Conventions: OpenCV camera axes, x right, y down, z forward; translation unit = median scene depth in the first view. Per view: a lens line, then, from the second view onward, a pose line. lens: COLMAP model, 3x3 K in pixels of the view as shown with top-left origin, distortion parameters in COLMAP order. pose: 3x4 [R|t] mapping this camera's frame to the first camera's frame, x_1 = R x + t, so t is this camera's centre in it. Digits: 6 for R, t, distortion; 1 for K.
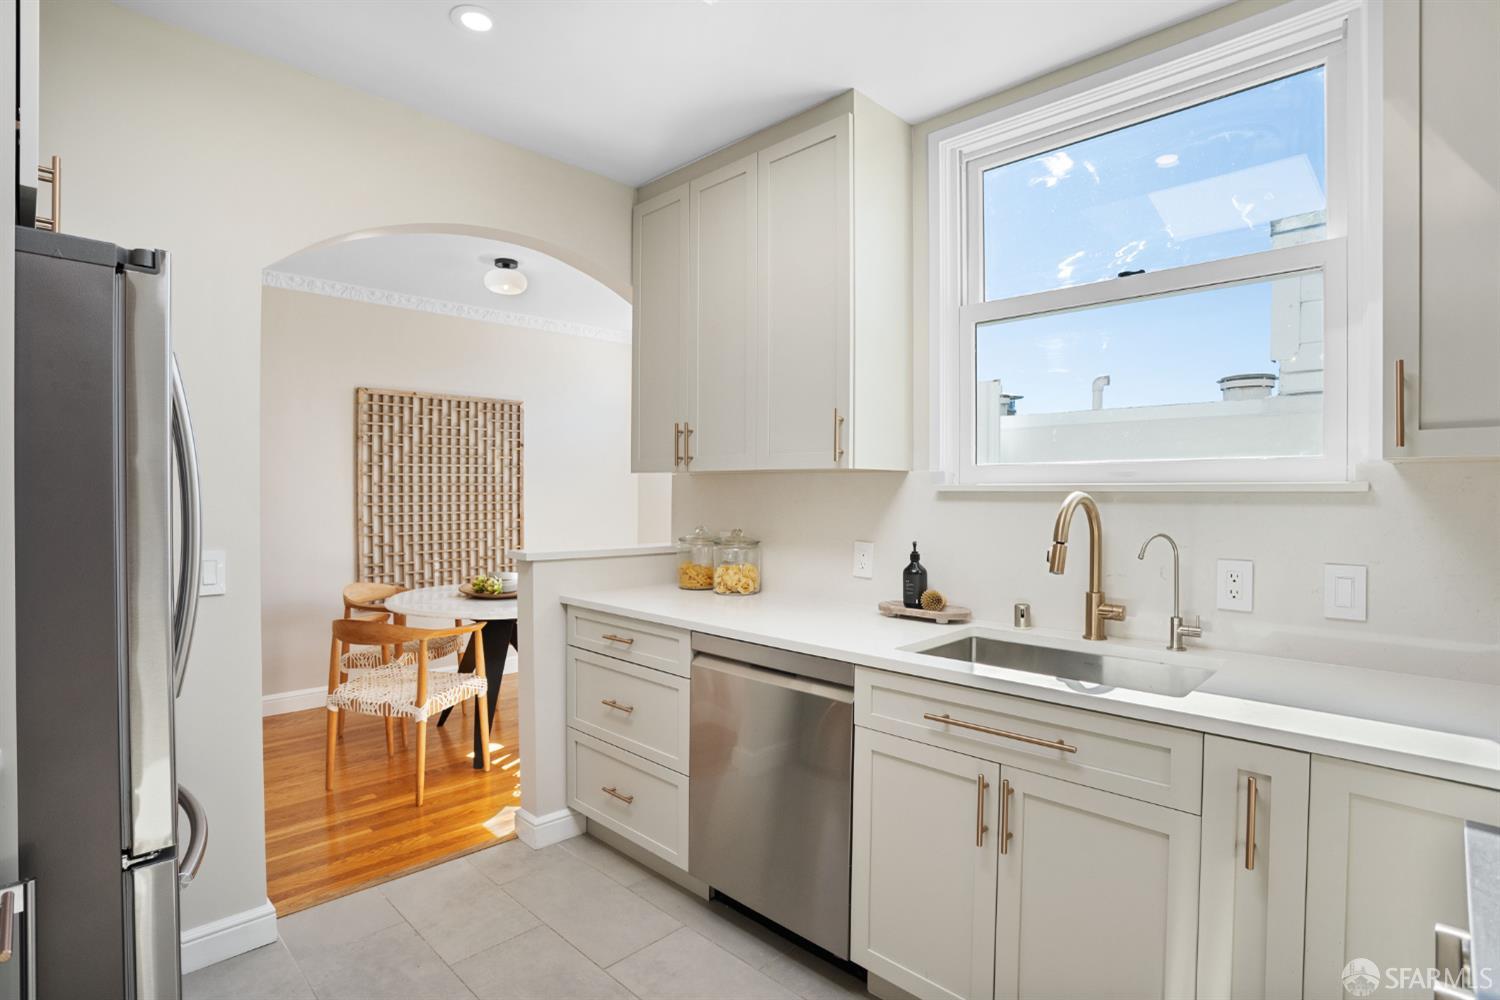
lens RADIAL K [[741.2, 0, 743.0], [0, 741.2, 494.6], [0, 0, 1]] dist [-0.075389, 0.033030]
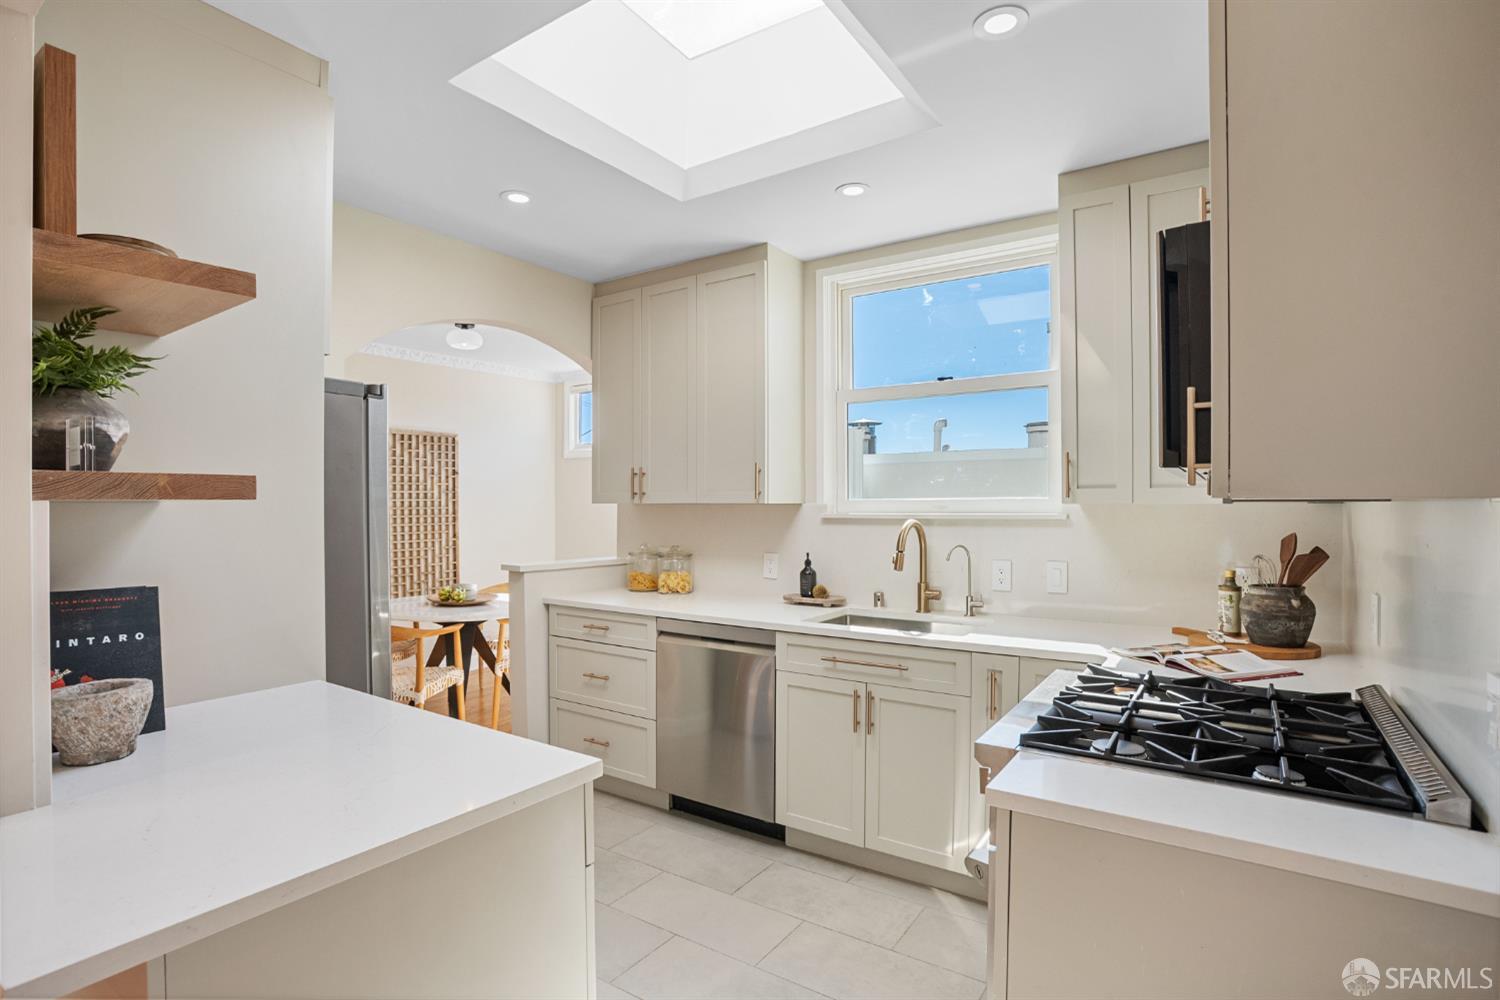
lens RADIAL K [[744.5, 0, 741.8], [0, 744.5, 505.3], [0, 0, 1]] dist [-0.076742, 0.034543]
pose [[0.984542, -0.005714, 0.175056, -0.149948], [0.006293, 0.999976, -0.002753, -0.025772], [-0.175036, 0.003813, 0.984555, -0.419599]]
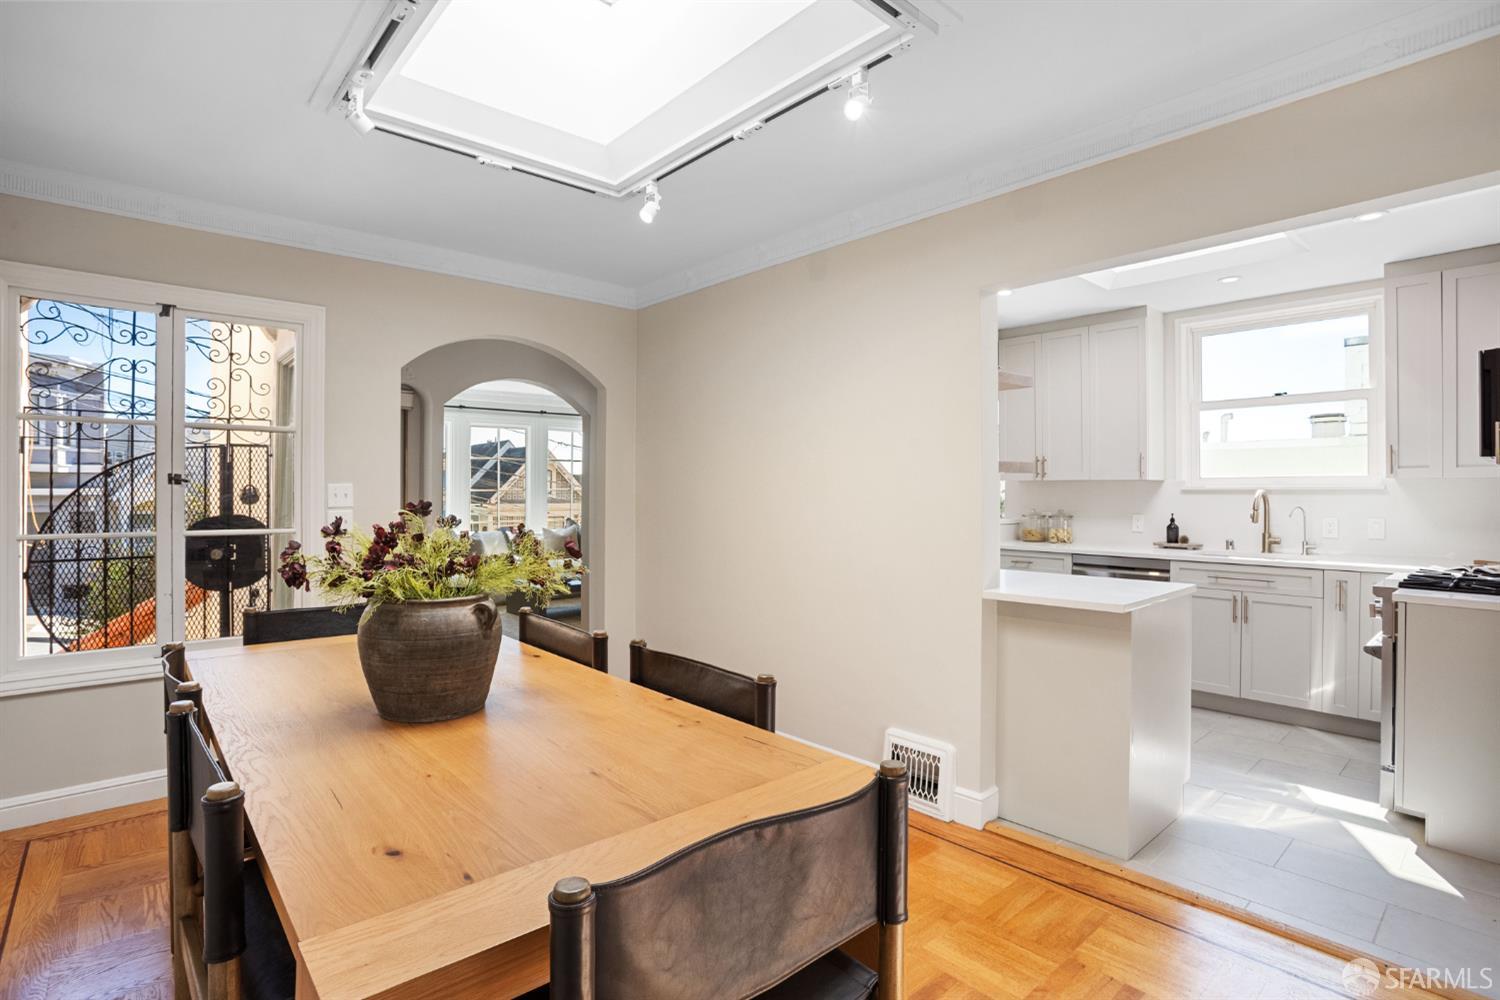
lens RADIAL K [[726.7, 0, 753.2], [0, 726.7, 490.2], [0, 0, 1]] dist [-0.054628, 0.018031]
pose [[0.998089, -0.005113, -0.061578, -0.837555], [0.004883, 0.999981, -0.003878, -0.001055], [0.061597, 0.003570, 0.998095, -1.127800]]
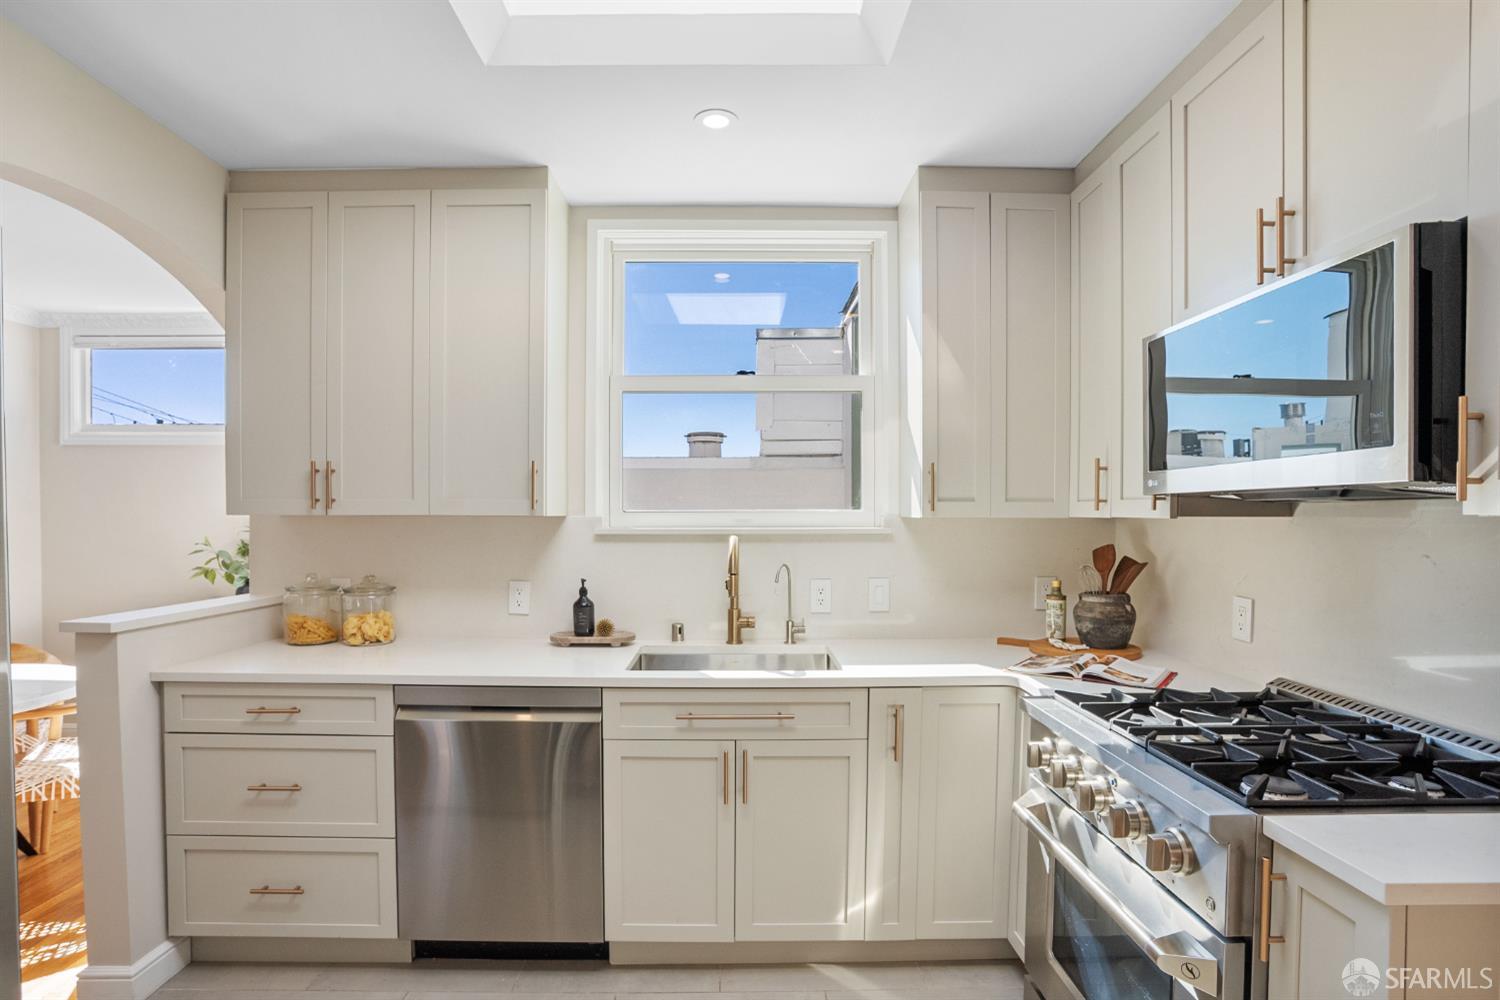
lens RADIAL K [[752.7, 0, 739.5], [0, 752.7, 525.9], [0, 0, 1]] dist [-0.081076, 0.037473]
pose [[0.703239, -0.013175, 0.710832, -0.409911], [0.004672, 0.999892, 0.013911, -0.031644], [-0.710938, -0.006462, 0.703225, 0.011812]]
